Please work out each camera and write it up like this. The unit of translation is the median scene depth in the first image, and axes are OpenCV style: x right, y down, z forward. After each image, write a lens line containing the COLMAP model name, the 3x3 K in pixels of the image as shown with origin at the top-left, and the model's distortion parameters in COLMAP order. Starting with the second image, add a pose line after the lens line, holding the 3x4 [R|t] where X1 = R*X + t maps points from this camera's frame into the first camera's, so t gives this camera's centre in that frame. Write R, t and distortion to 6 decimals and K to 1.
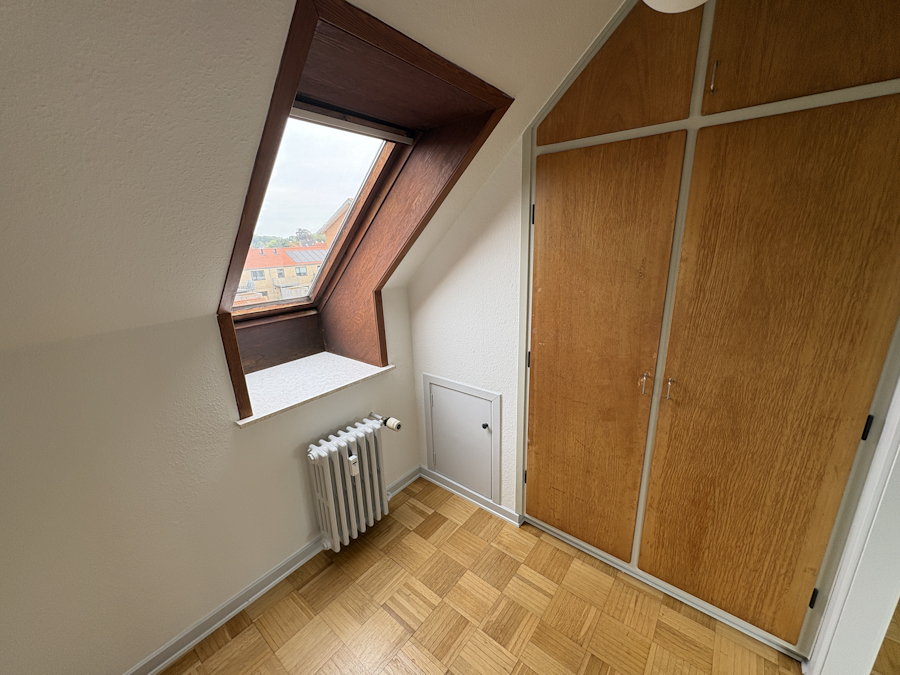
lens RADIAL K [[359.0, 0, 450.0], [0, 359.0, 337.5], [0, 0, 1]] dist [-0.000696, -0.000027]
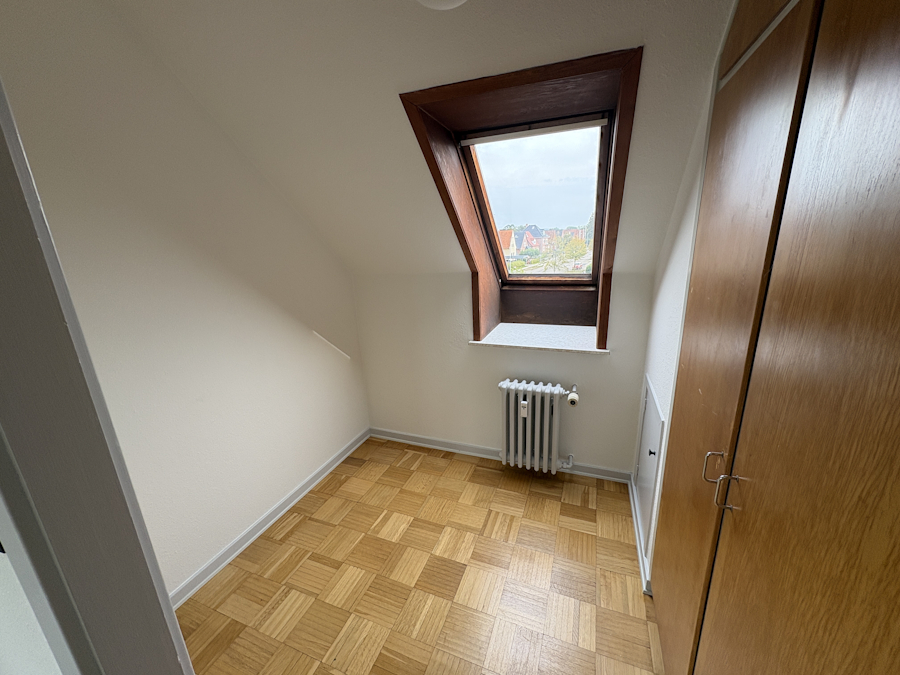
lens RADIAL K [[359.0, 0, 450.0], [0, 359.0, 337.5], [0, 0, 1]] dist [-0.000696, -0.000027]
pose [[0.297380, 0.266456, -0.916824, 0.709838], [-0.220150, 0.953528, 0.205715, -0.075380], [0.929031, 0.140663, 0.342220, 0.296253]]
